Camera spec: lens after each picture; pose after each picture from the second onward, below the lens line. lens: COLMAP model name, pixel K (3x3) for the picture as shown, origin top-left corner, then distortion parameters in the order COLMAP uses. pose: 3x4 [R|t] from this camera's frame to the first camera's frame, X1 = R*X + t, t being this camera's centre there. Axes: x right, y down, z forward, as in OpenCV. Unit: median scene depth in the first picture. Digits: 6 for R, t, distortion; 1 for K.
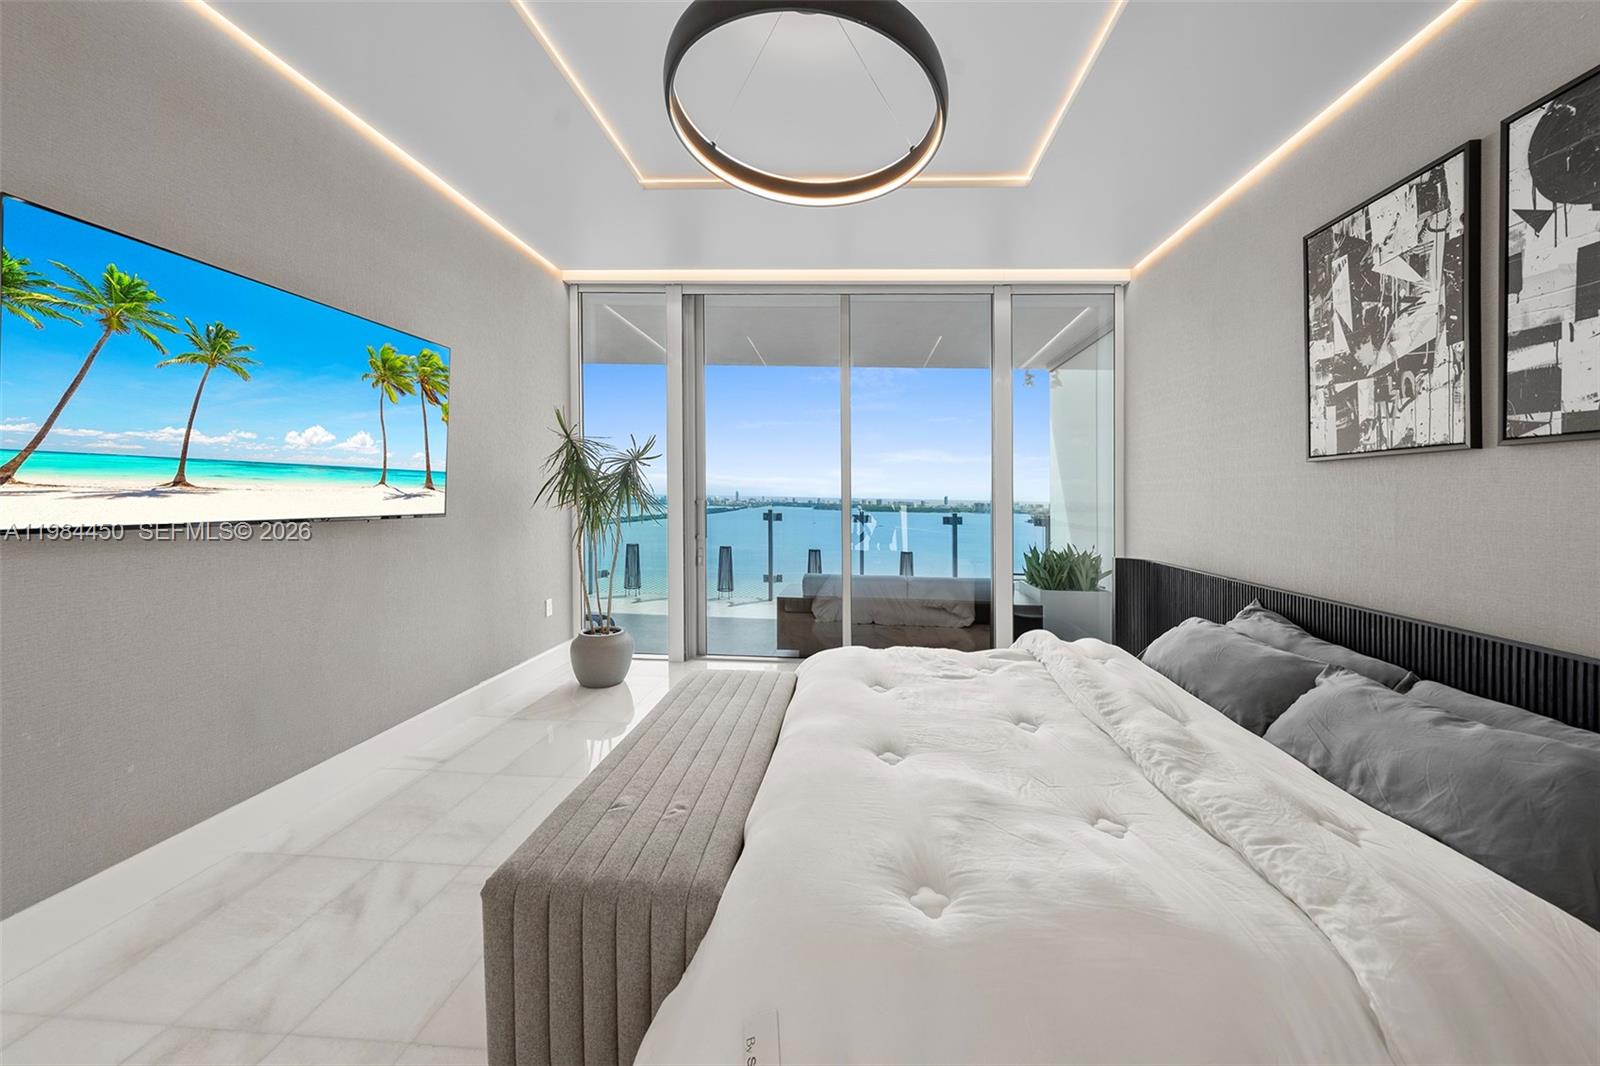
lens RADIAL K [[577.6, 0, 829.2], [0, 577.6, 486.1], [0, 0, 1]] dist [-0.013541, 0.003249]
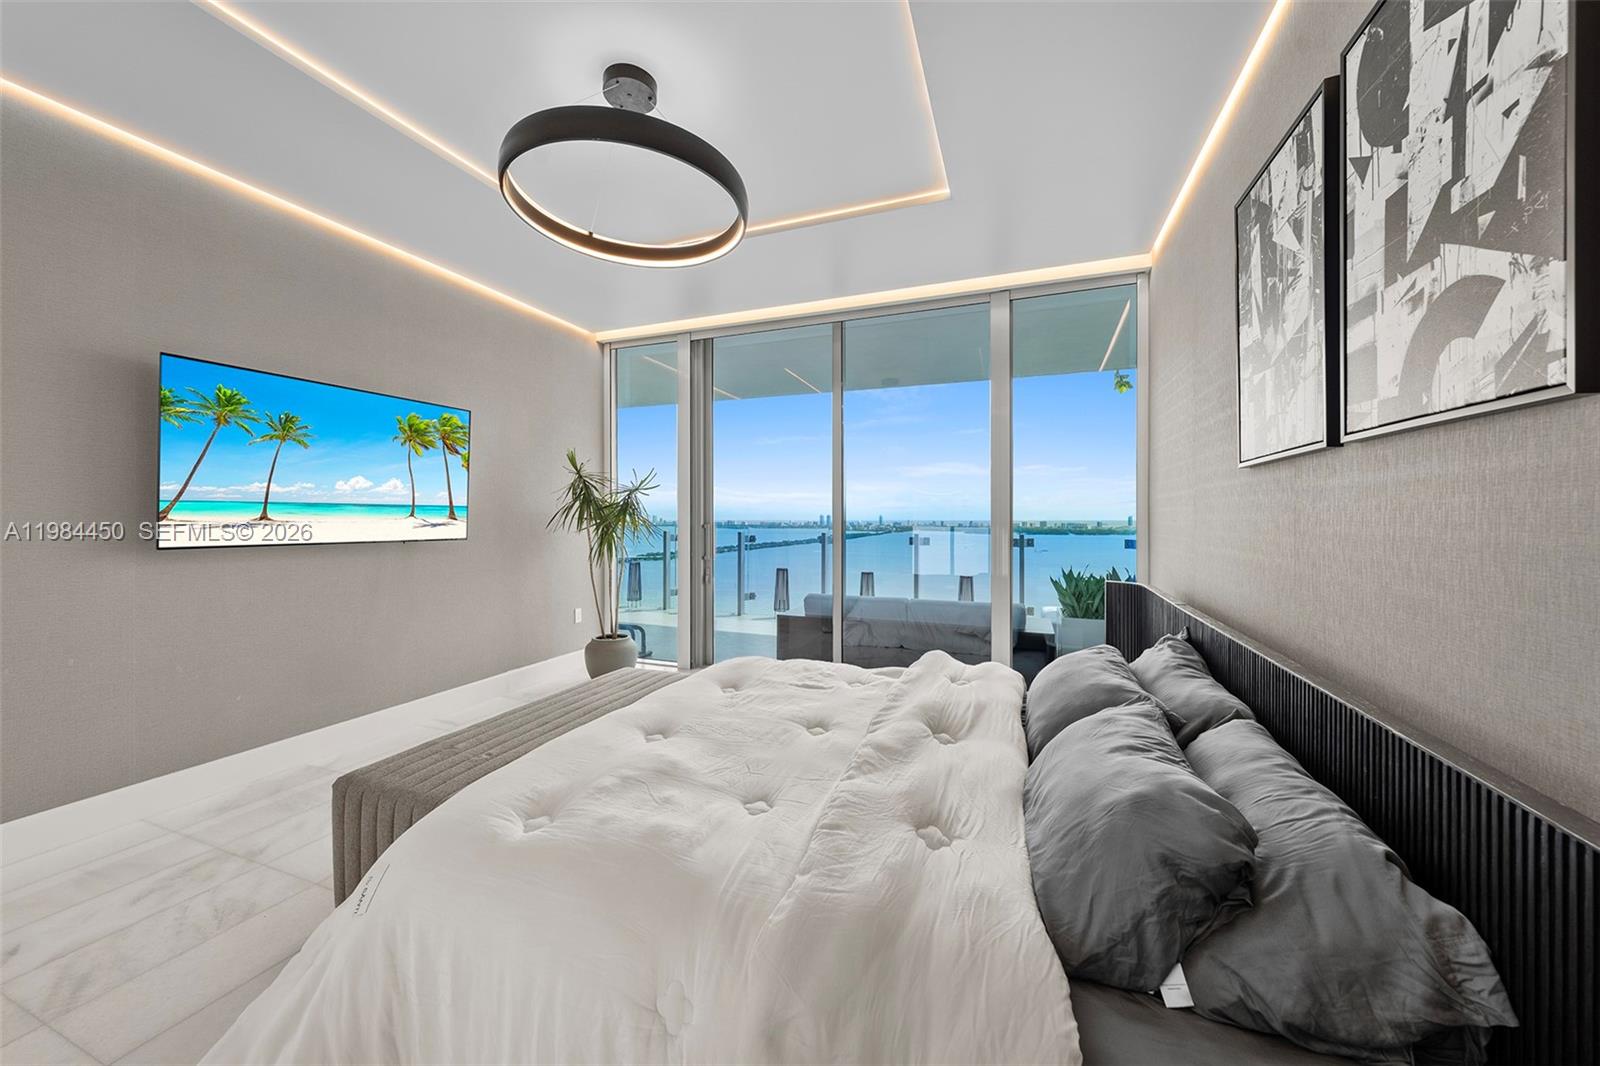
lens RADIAL K [[597.3, 0, 803.5], [0, 597.3, 505.2], [0, 0, 1]] dist [-0.009039, -0.000044]
pose [[0.949154, -0.025928, -0.313743, 0.565763], [0.023373, 0.999656, -0.011903, 0.009546], [0.313944, 0.003965, 0.949433, -0.052081]]
